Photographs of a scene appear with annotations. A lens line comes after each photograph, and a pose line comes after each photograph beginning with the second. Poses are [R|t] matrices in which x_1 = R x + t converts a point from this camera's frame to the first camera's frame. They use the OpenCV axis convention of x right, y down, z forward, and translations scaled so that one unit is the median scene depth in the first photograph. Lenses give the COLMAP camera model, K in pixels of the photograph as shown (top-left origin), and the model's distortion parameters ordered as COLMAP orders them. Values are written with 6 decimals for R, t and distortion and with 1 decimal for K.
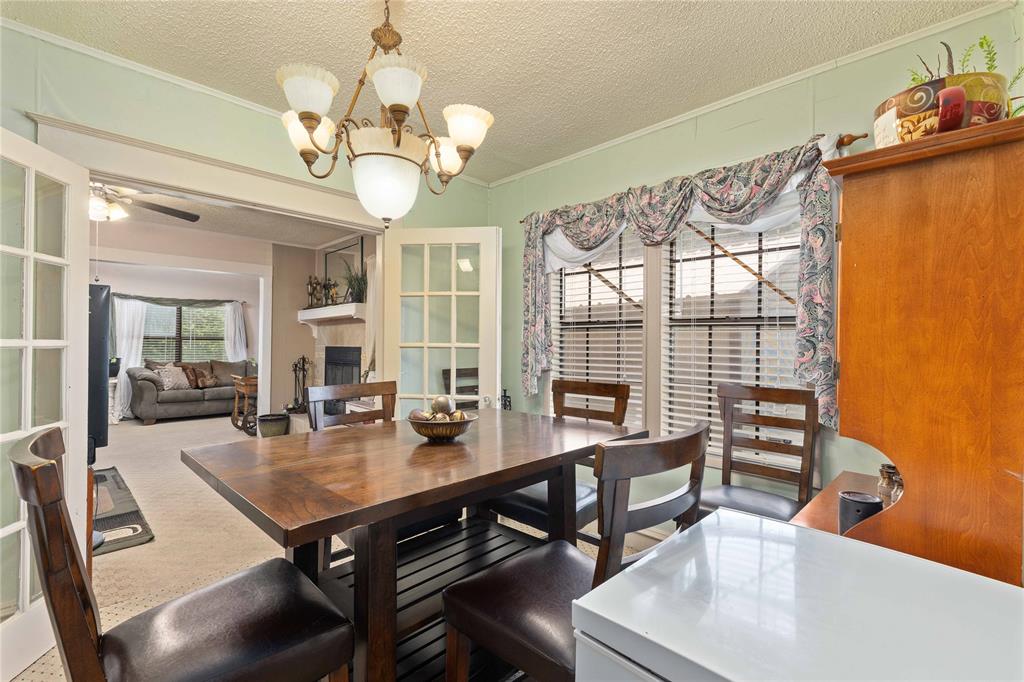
lens RADIAL K [[448.8, 0, 513.9], [0, 448.8, 341.0], [0, 0, 1]] dist [-0.001093, -0.000095]
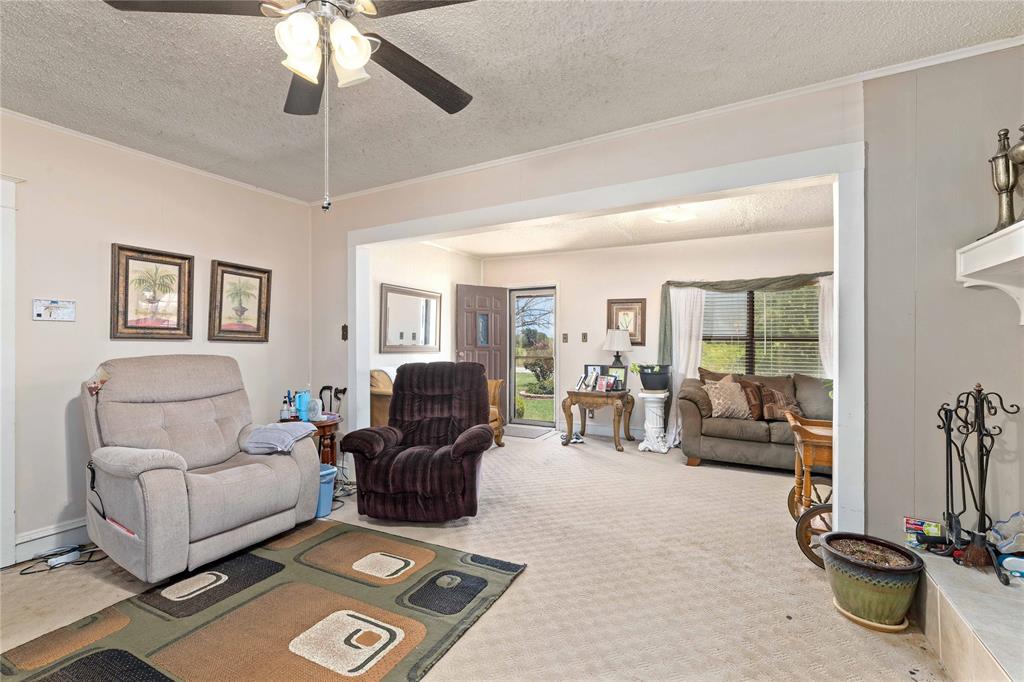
lens RADIAL K [[448.8, 0, 507.4], [0, 448.8, 339.8], [0, 0, 1]] dist [-0.001093, -0.000095]
pose [[0.281733, -0.010744, -0.959433, -0.247119], [0.007711, 0.999930, -0.008933, -0.000626], [0.959462, -0.004882, 0.281796, 0.565775]]
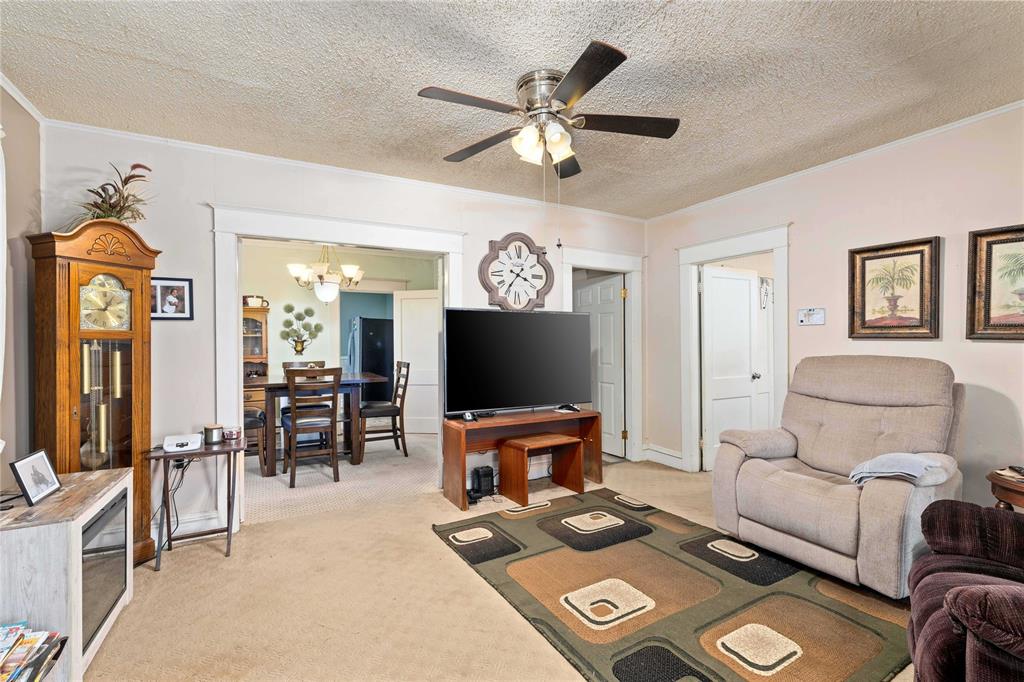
lens RADIAL K [[448.8, 0, 509.2], [0, 448.8, 344.7], [0, 0, 1]] dist [-0.001093, -0.000095]
pose [[-0.959474, -0.001615, 0.281793, -0.584270], [-0.001856, 0.999998, -0.000590, -0.001197], [-0.281792, -0.001089, -0.959475, 0.892634]]
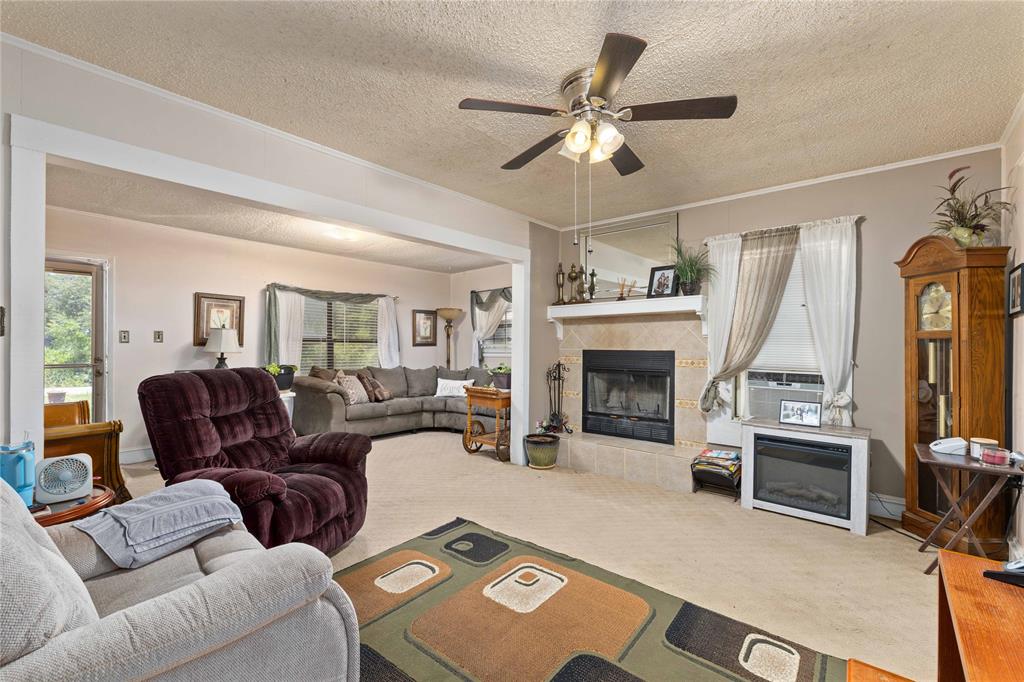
lens RADIAL K [[448.8, 0, 508.5], [0, 448.8, 341.8], [0, 0, 1]] dist [-0.001093, -0.000095]
pose [[0.996911, -0.002873, 0.078492, -0.601752], [0.002813, 0.999996, 0.000878, -0.003517], [-0.078494, -0.000654, 0.996914, 0.189811]]
